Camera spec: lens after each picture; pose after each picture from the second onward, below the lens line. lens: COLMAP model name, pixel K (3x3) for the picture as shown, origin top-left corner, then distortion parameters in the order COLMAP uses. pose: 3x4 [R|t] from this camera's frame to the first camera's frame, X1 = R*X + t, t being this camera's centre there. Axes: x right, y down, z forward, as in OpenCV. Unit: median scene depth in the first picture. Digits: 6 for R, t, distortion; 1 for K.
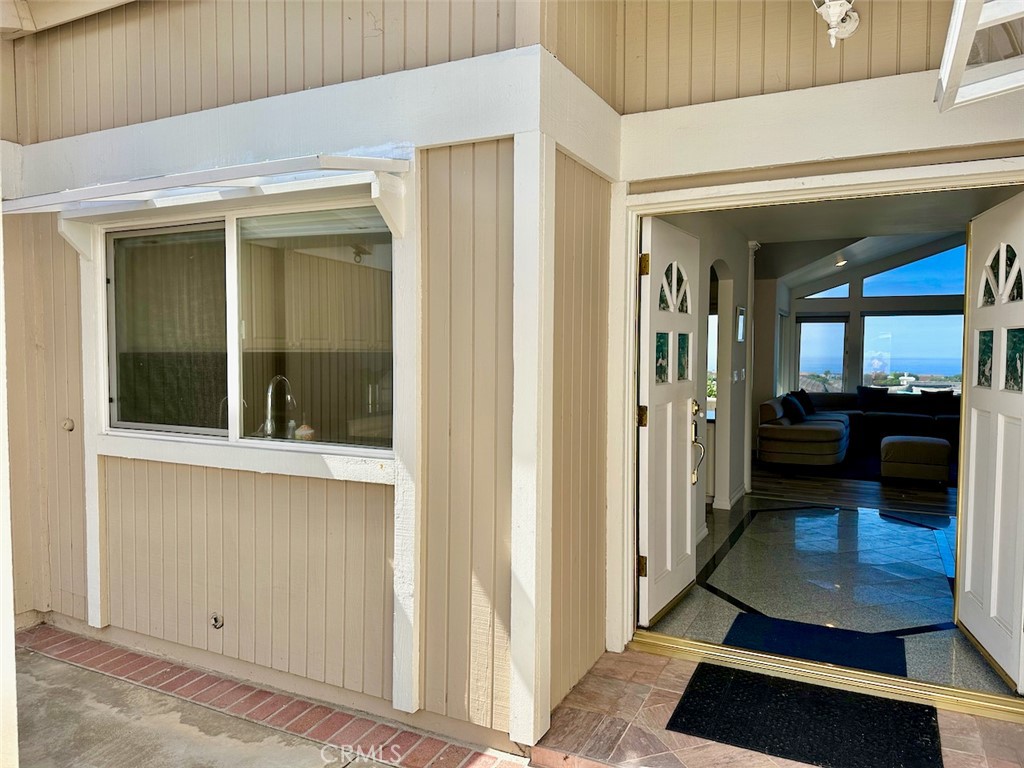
lens RADIAL K [[712.0, 0, 519.9], [0, 712.0, 380.3], [0, 0, 1]] dist [0.084450, -0.122305]
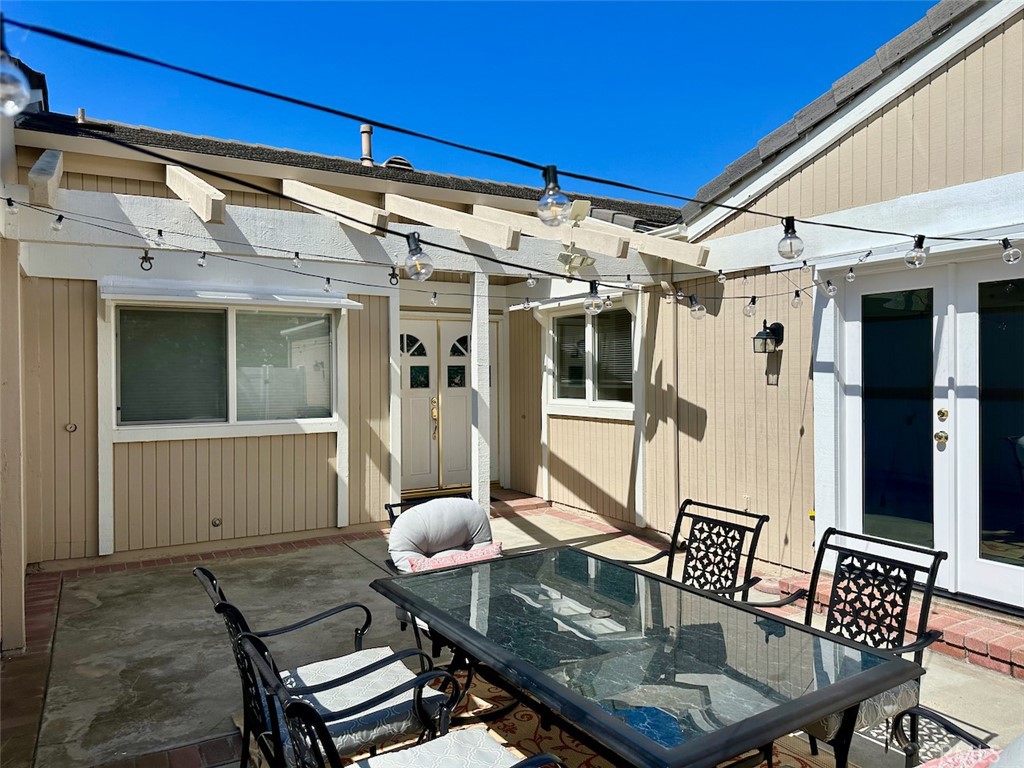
lens RADIAL K [[712.0, 0, 519.9], [0, 712.0, 380.3], [0, 0, 1]] dist [0.084450, -0.122305]
pose [[0.542053, -0.016440, 0.840183, -1.578761], [0.047703, 0.998798, -0.011233, 0.029716], [-0.838989, 0.046168, 0.542186, -0.687506]]
